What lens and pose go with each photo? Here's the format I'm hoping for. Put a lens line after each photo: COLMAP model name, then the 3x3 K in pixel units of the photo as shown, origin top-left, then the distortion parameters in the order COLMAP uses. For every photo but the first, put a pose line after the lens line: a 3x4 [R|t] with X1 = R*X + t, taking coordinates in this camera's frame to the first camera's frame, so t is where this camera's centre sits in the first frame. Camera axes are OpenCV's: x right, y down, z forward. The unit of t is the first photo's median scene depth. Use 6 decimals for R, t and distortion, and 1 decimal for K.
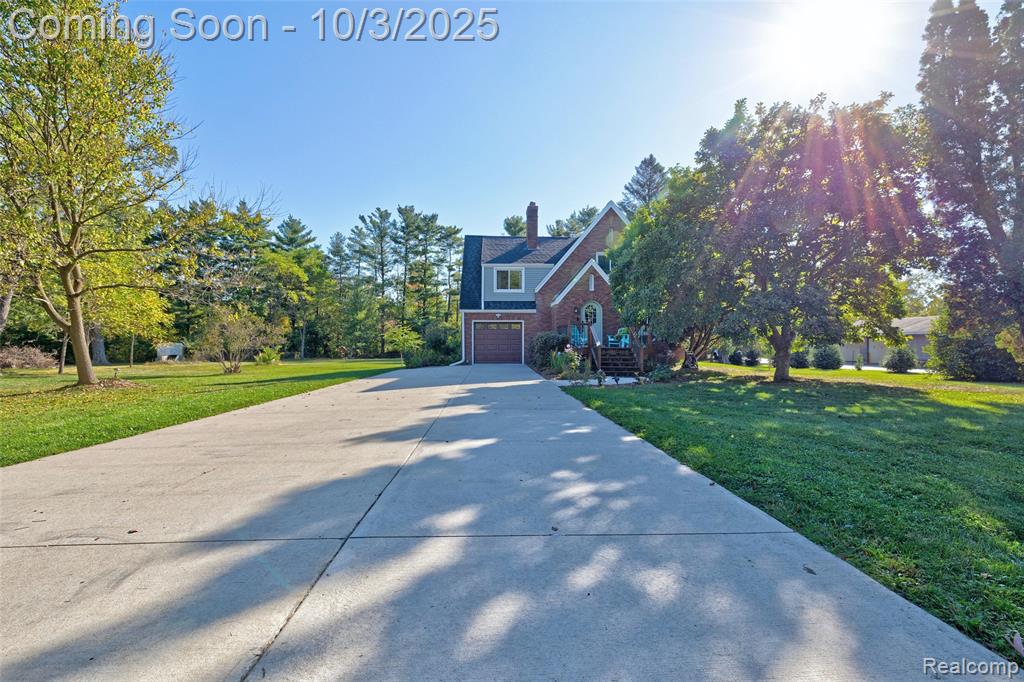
lens RADIAL K [[433.4, 0, 513.5], [0, 433.4, 344.3], [0, 0, 1]] dist [-0.003593, 0.000669]
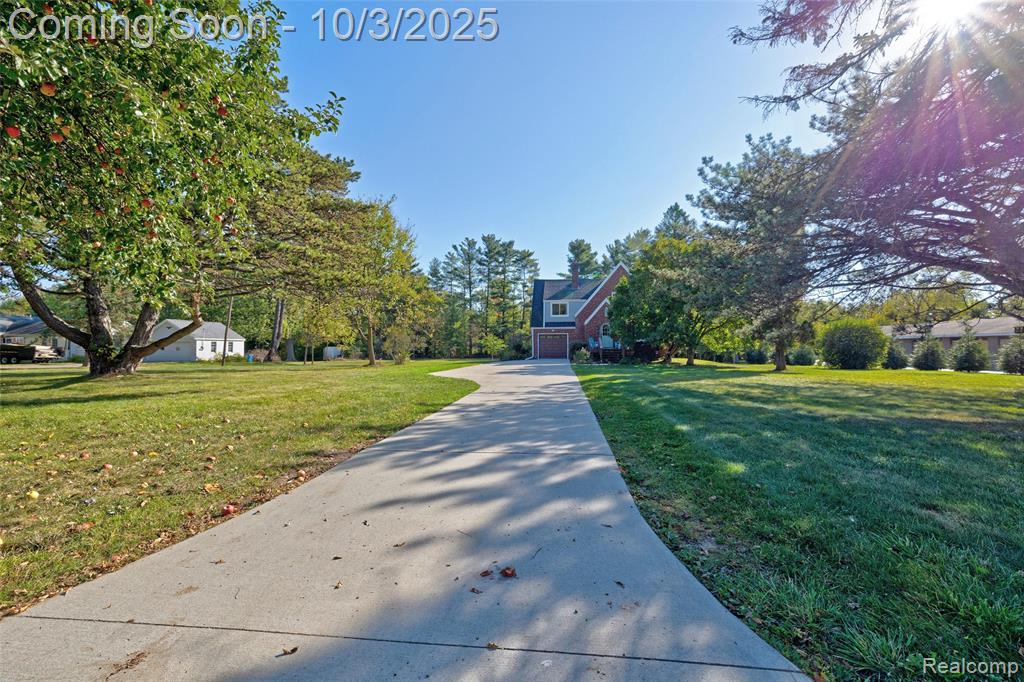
lens RADIAL K [[433.4, 0, 513.2], [0, 433.4, 342.4], [0, 0, 1]] dist [-0.003593, 0.000669]
pose [[0.985583, -0.004715, -0.169126, 0.028383], [0.002764, 0.999927, -0.011767, -0.000032], [0.169169, 0.011130, 0.985524, -0.204641]]
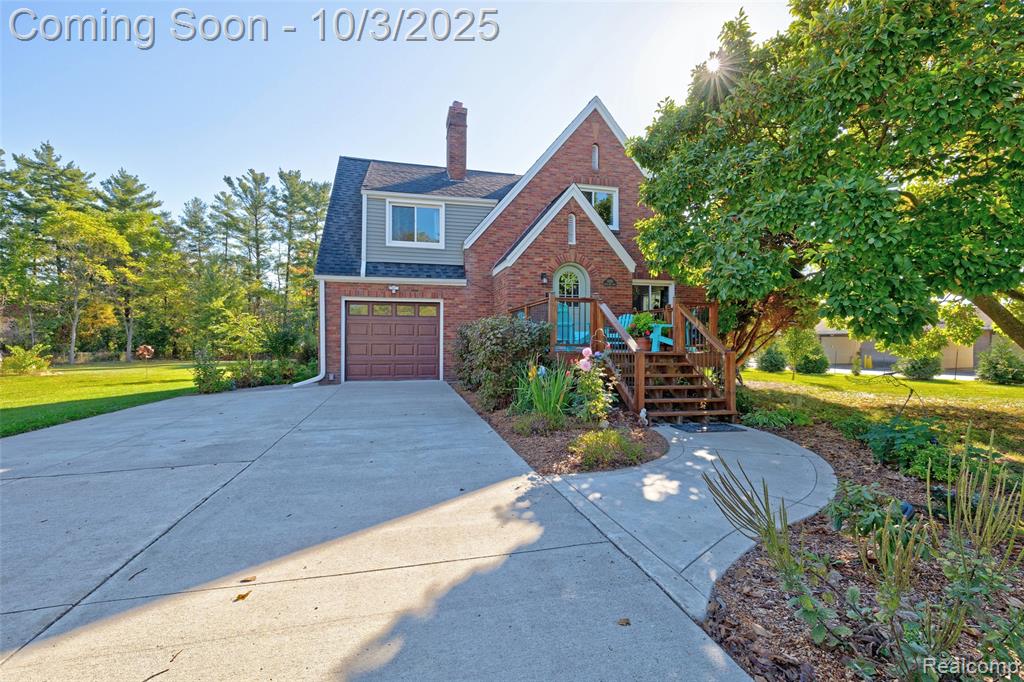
lens RADIAL K [[433.4, 0, 514.9], [0, 433.4, 343.7], [0, 0, 1]] dist [-0.003593, 0.000669]
pose [[0.979533, 0.001133, 0.201281, 0.000726], [-0.002032, 0.999989, 0.004260, -0.000760], [-0.201274, -0.004582, 0.979524, 0.130117]]
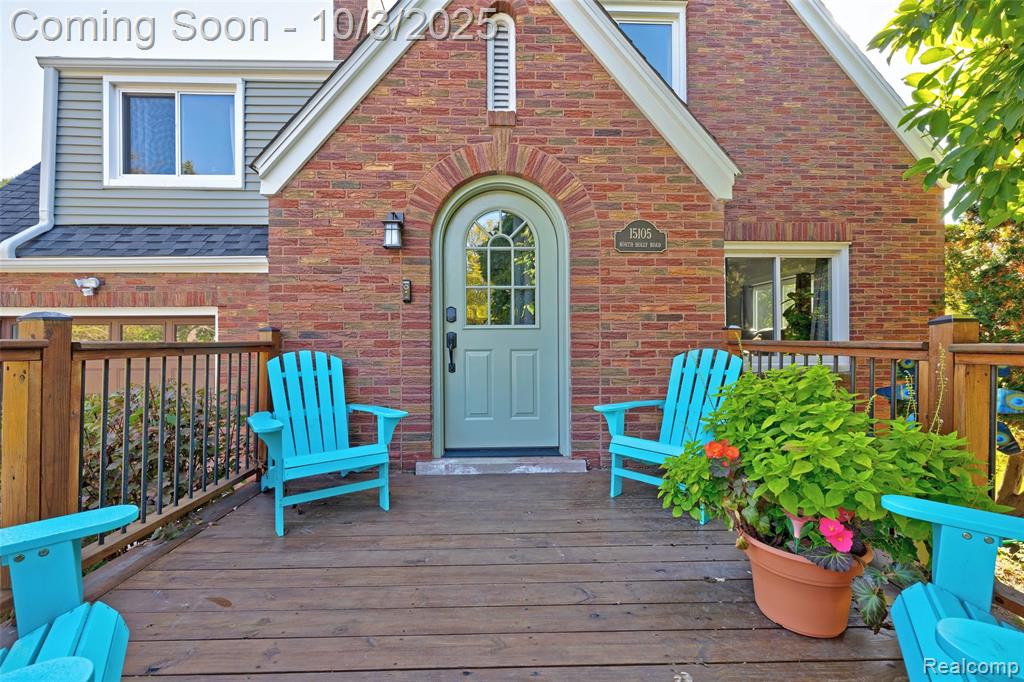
lens RADIAL K [[433.4, 0, 512.0], [0, 433.4, 341.1], [0, 0, 1]] dist [-0.003593, 0.000669]
pose [[0.999981, -0.004124, -0.004604, 0.049271], [0.004110, 0.999987, -0.003023, -0.010769], [0.004617, 0.003004, 0.999985, 0.224854]]
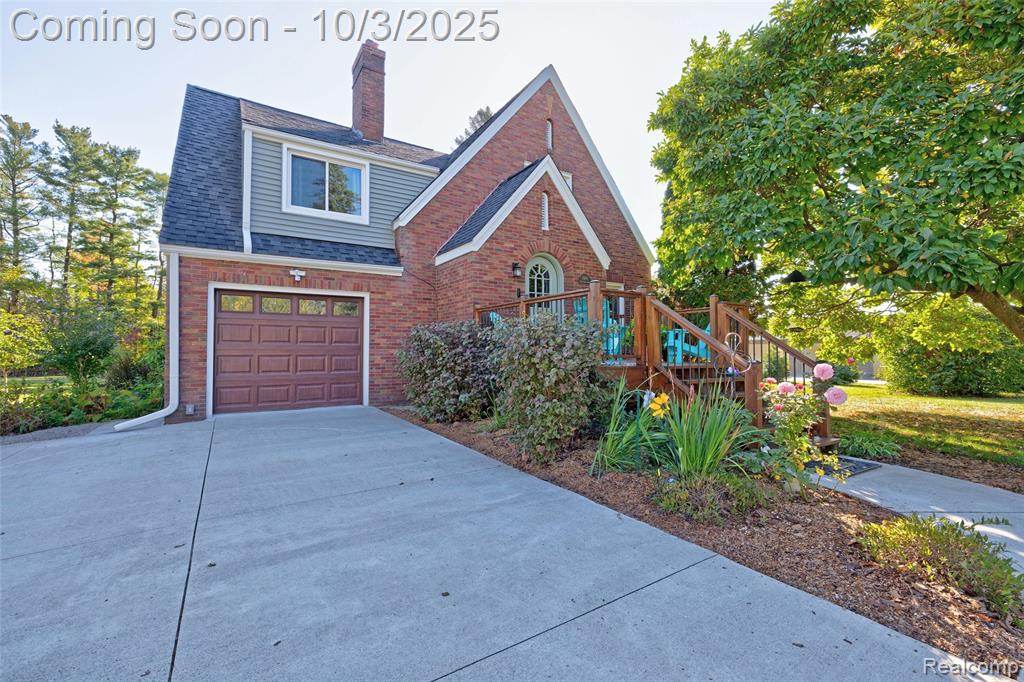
lens RADIAL K [[433.4, 0, 513.1], [0, 433.4, 342.0], [0, 0, 1]] dist [-0.003593, 0.000669]
pose [[0.863436, 0.007230, 0.504406, -0.017545], [0.002394, 0.999827, -0.018430, -0.001090], [-0.504452, 0.017120, 0.863270, 0.171892]]
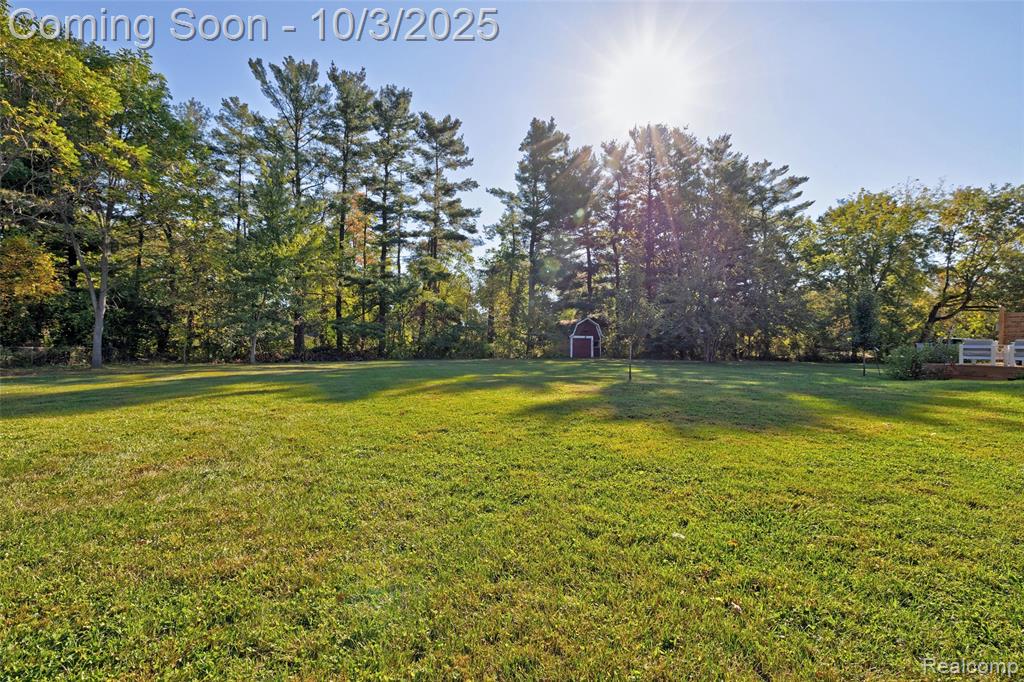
lens RADIAL K [[433.4, 0, 511.4], [0, 433.4, 343.1], [0, 0, 1]] dist [-0.003593, 0.000669]
pose [[0.951997, 0.002948, 0.306094, -0.228083], [-0.001468, 0.999986, -0.005068, 0.014108], [-0.306105, 0.004376, 0.951988, 0.465685]]
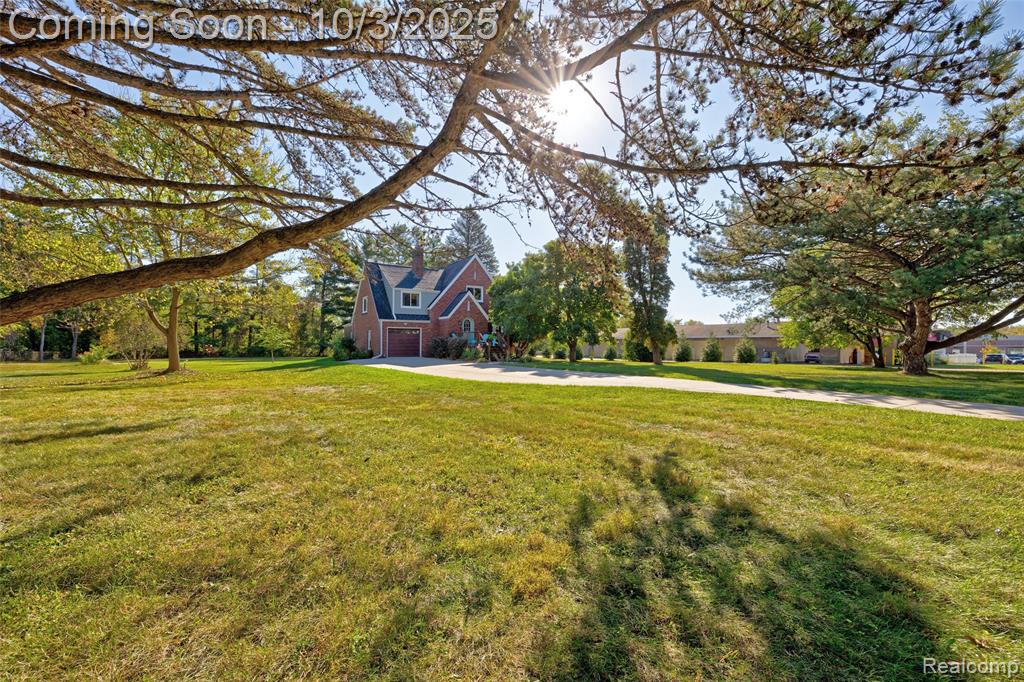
lens RADIAL K [[433.4, 0, 507.1], [0, 433.4, 343.5], [0, 0, 1]] dist [-0.003593, 0.000669]
pose [[0.873021, 0.005140, 0.487655, -0.128360], [-0.004345, 0.999987, -0.002763, 0.000487], [-0.487663, 0.000293, 0.873032, -0.128032]]
